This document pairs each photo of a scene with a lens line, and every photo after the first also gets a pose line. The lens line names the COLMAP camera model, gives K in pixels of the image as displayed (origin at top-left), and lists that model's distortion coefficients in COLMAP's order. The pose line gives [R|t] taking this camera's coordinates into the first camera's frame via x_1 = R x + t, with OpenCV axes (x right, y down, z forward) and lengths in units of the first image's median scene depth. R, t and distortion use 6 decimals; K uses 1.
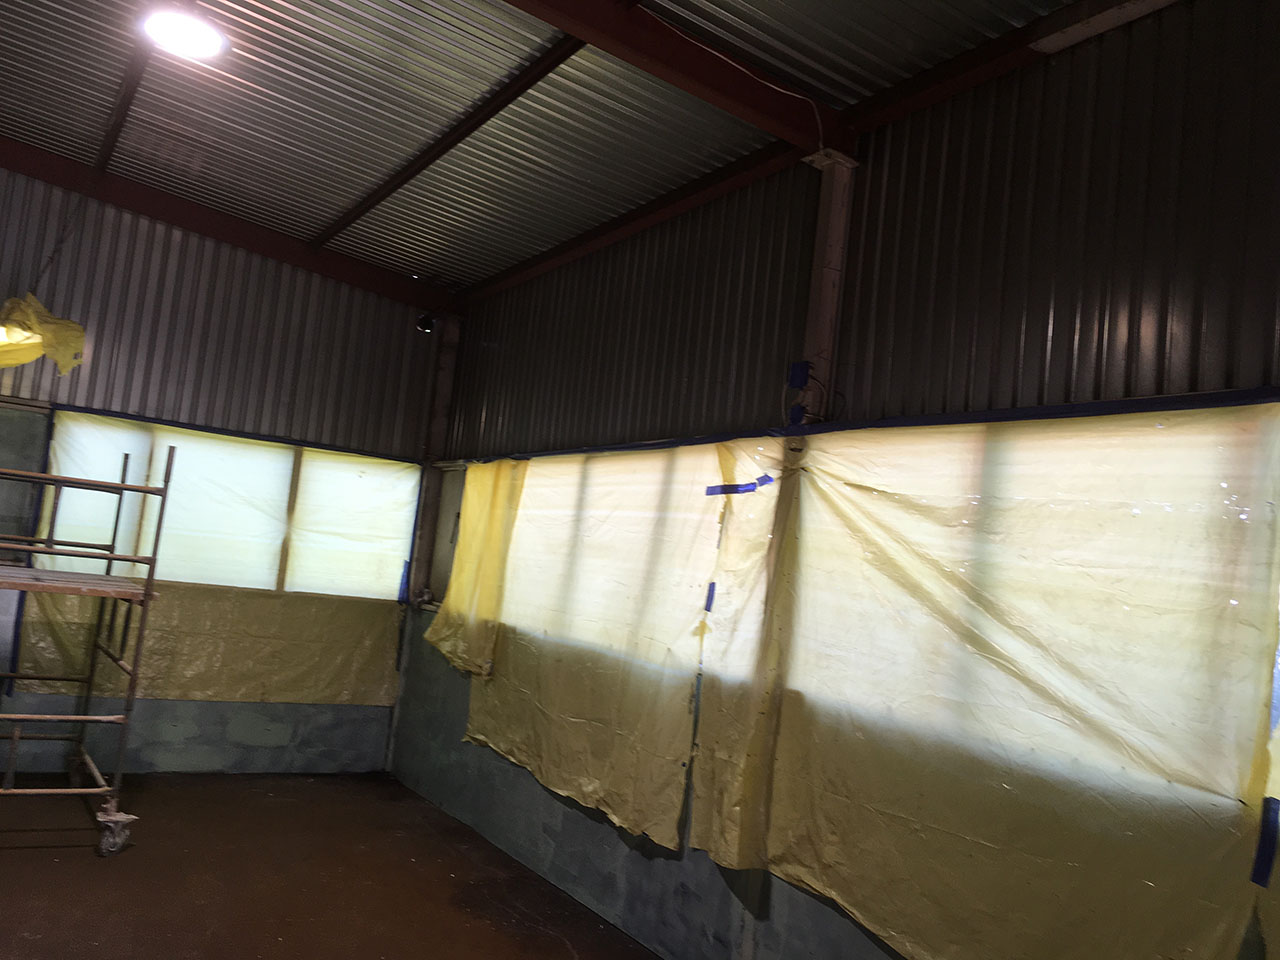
lens RADIAL K [[1088.0, 0, 639.3], [0, 1088.0, 489.6], [0, 0, 1]] dist [0.087018, -0.111730]
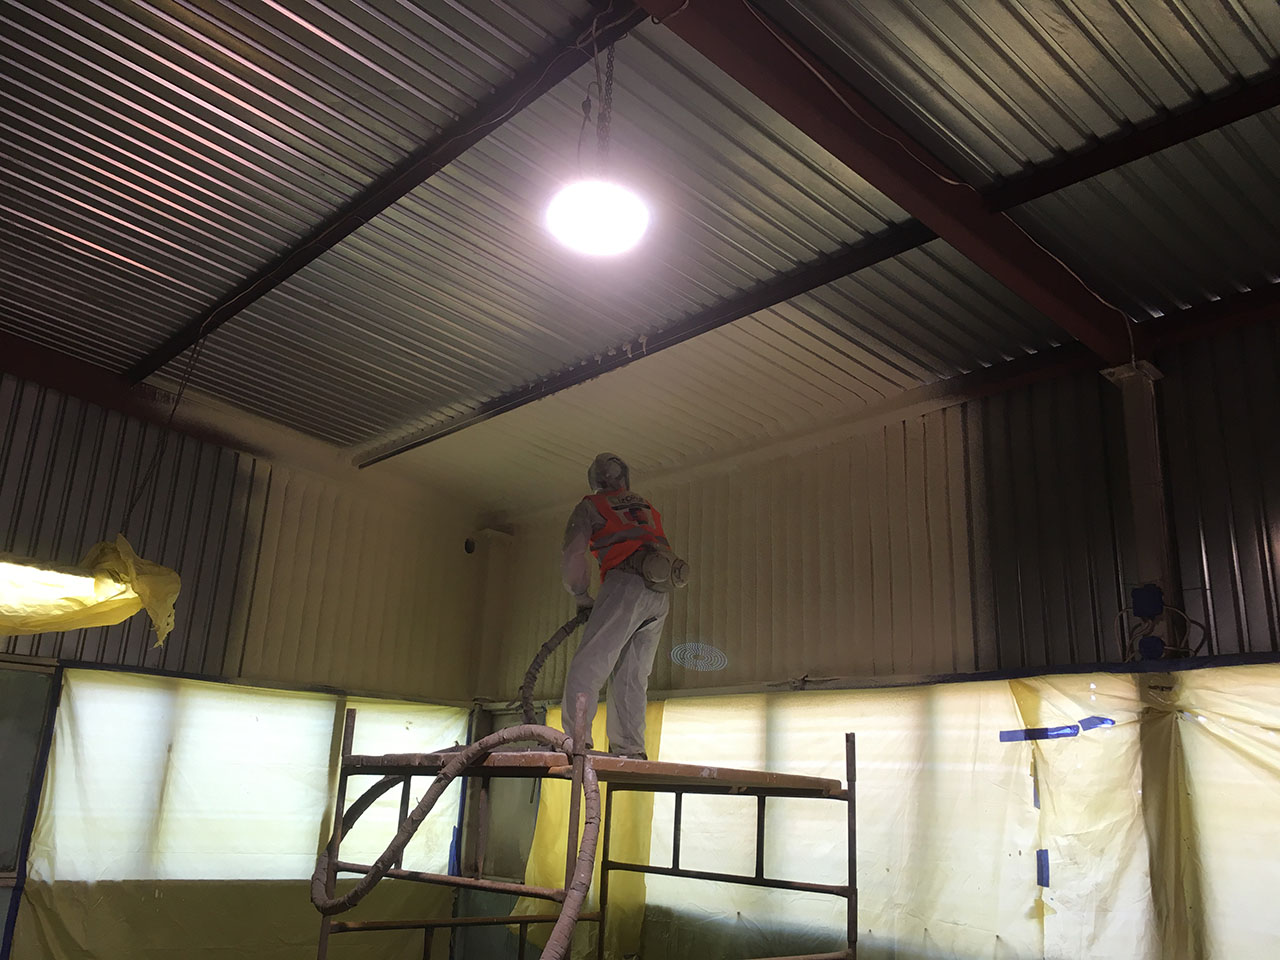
lens RADIAL K [[1088.0, 0, 643.3], [0, 1088.0, 480.9], [0, 0, 1]] dist [0.087018, -0.111730]
pose [[0.980633, -0.020891, 0.194738, -0.397665], [0.057726, 0.980957, -0.185451, -0.054544], [-0.187156, 0.193101, 0.963164, 0.176397]]
